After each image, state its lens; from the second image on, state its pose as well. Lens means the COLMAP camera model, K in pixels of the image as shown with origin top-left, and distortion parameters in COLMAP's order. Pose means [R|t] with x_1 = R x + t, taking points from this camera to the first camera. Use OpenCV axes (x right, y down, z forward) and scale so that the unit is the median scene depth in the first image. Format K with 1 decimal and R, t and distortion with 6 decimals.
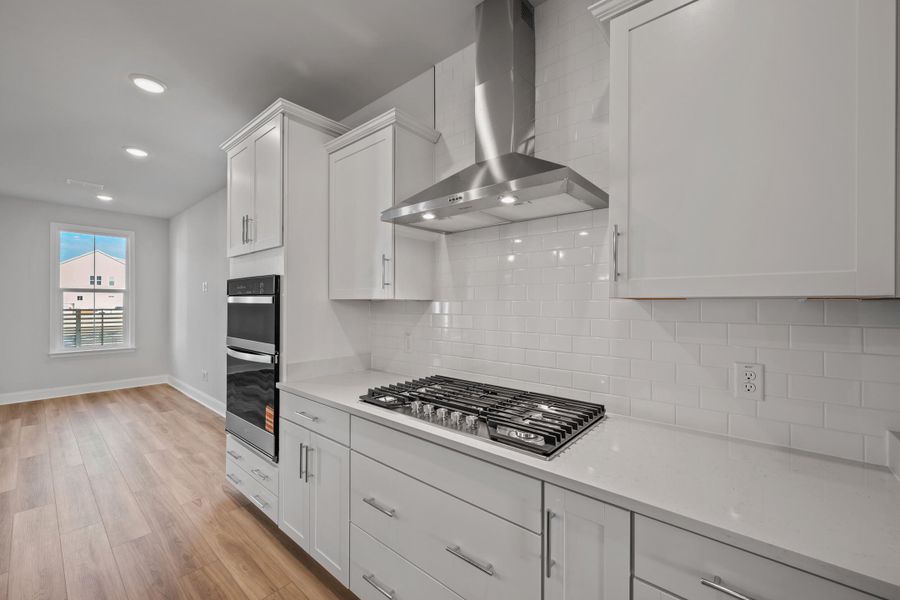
lens RADIAL K [[360.8, 0, 454.9], [0, 360.8, 303.4], [0, 0, 1]] dist [-0.001107, -0.000082]
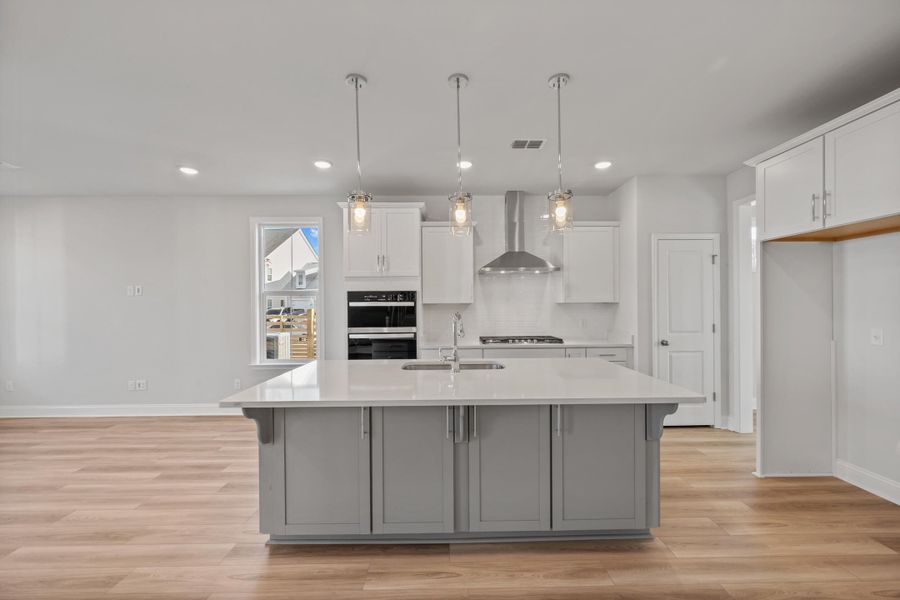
lens RADIAL K [[359.1, 0, 452.5], [0, 359.1, 308.1], [0, 0, 1]] dist [-0.001187, -0.000119]
pose [[0.756451, -0.013226, 0.653917, -1.313678], [0.012507, 0.999905, 0.005755, 0.003632], [-0.653931, 0.003825, 0.756544, -0.476274]]
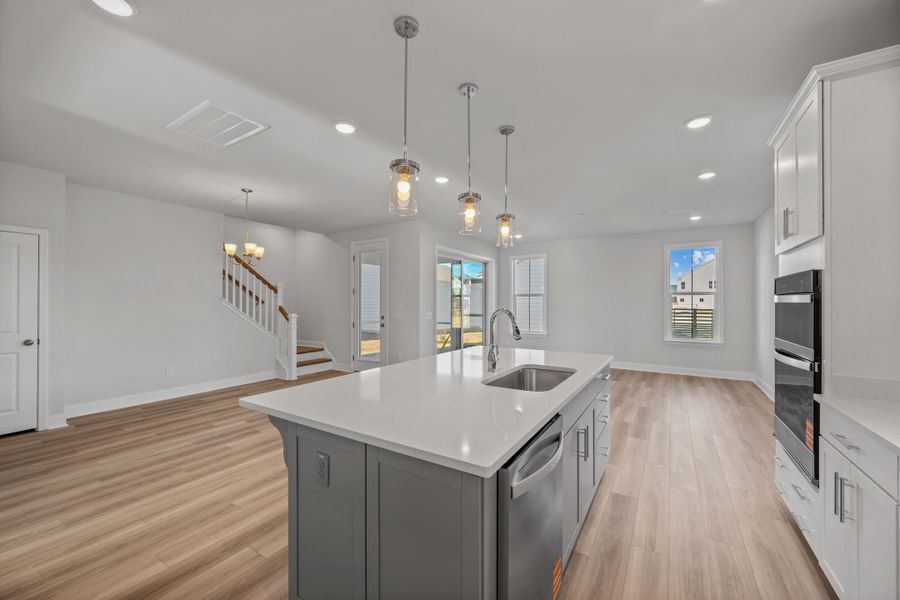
lens RADIAL K [[353.4, 0, 452.6], [0, 353.4, 301.9], [0, 0, 1]] dist [0.000486, 0.000034]
pose [[0.145143, -0.004913, -0.989398, 0.181005], [-0.002954, 0.999981, -0.005399, 0.004608], [0.989406, 0.003706, 0.145126, 0.011362]]
